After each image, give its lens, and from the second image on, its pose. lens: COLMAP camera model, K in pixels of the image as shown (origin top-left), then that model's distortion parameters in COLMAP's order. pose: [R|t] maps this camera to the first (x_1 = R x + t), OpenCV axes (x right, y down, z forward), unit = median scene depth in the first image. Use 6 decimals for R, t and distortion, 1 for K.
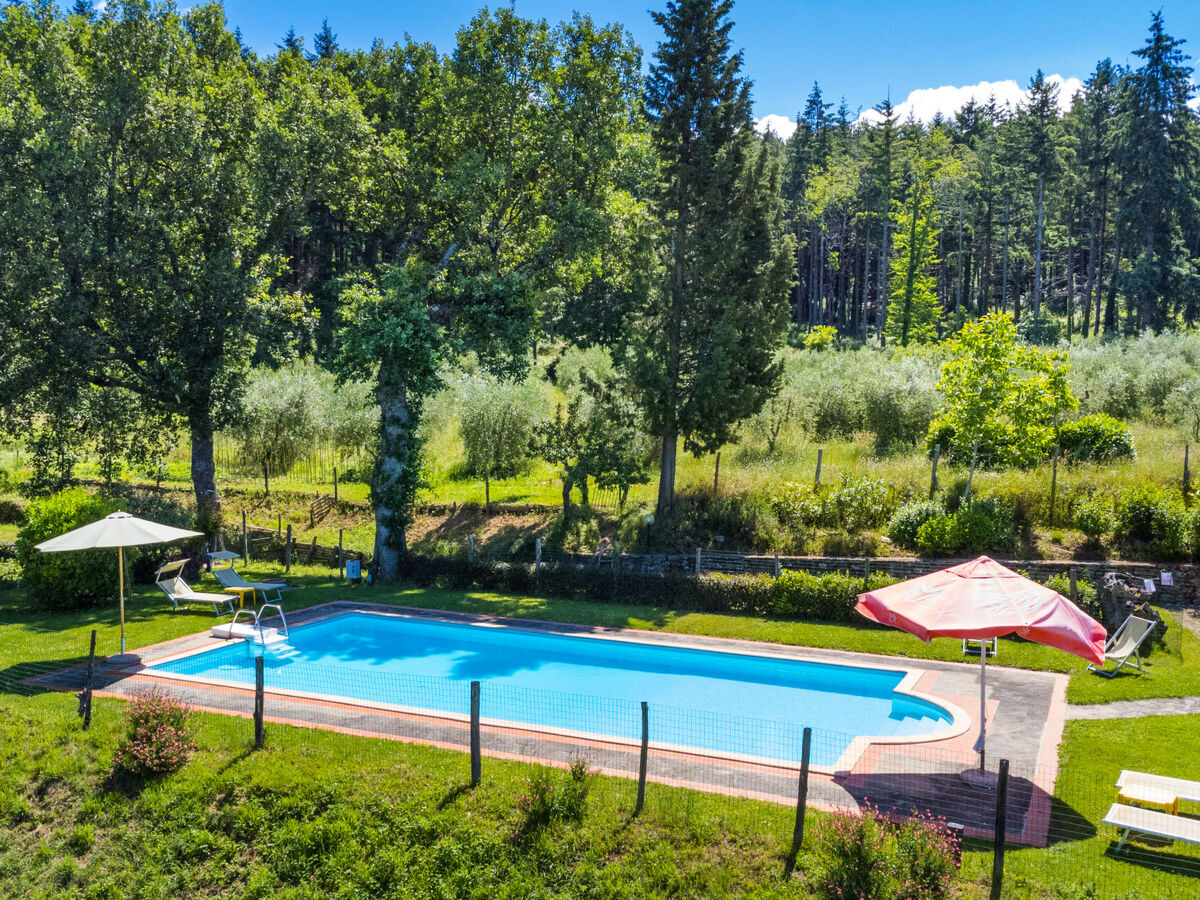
lens RADIAL K [[1157.0, 0, 600.0], [0, 1157.0, 450.0], [0, 0, 1]] dist [-0.016817, 0.103232]
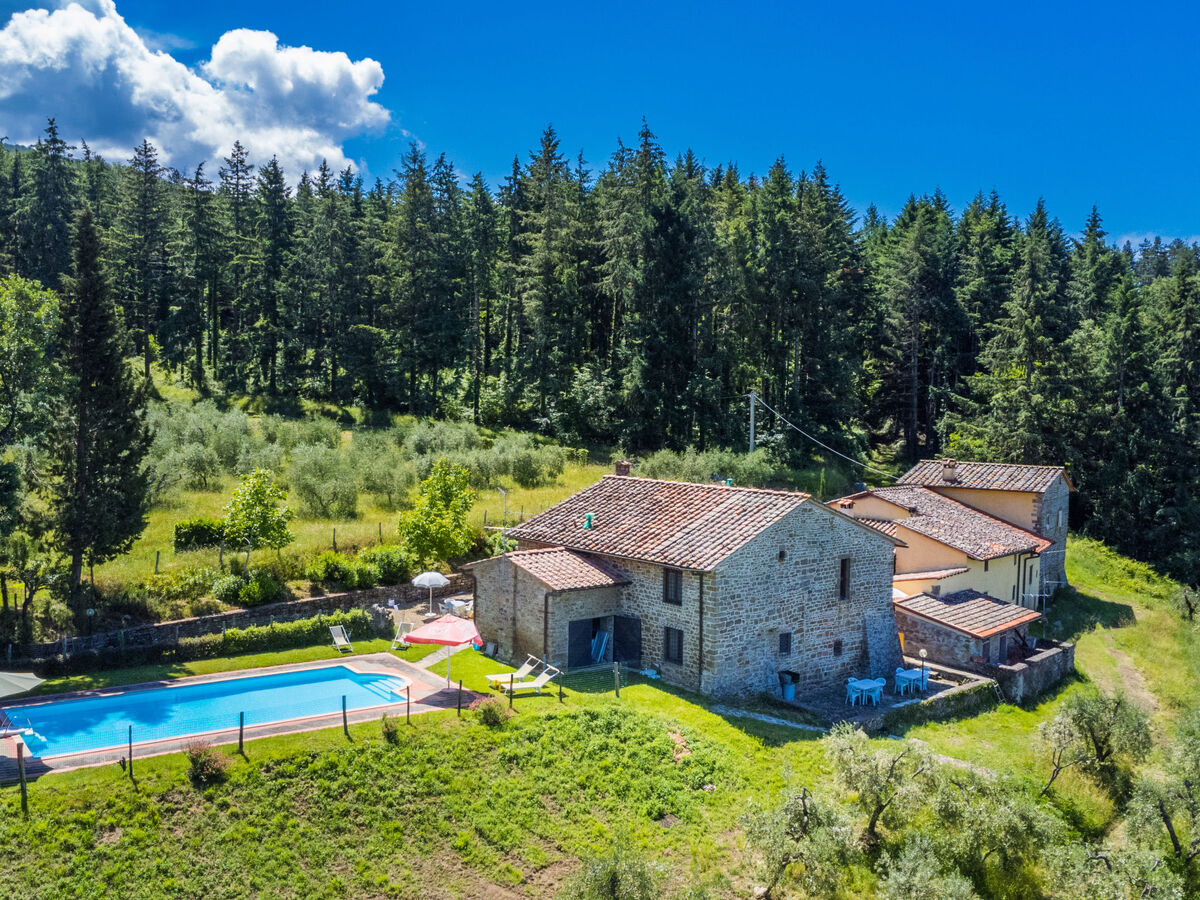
lens RADIAL K [[1157.0, 0, 600.0], [0, 1157.0, 450.0], [0, 0, 1]] dist [-0.016817, 0.103232]
pose [[0.506443, -0.051184, 0.860753, -1.192547], [0.021372, 0.998675, 0.046811, -0.275299], [-0.862008, -0.005311, 0.506866, -0.490251]]
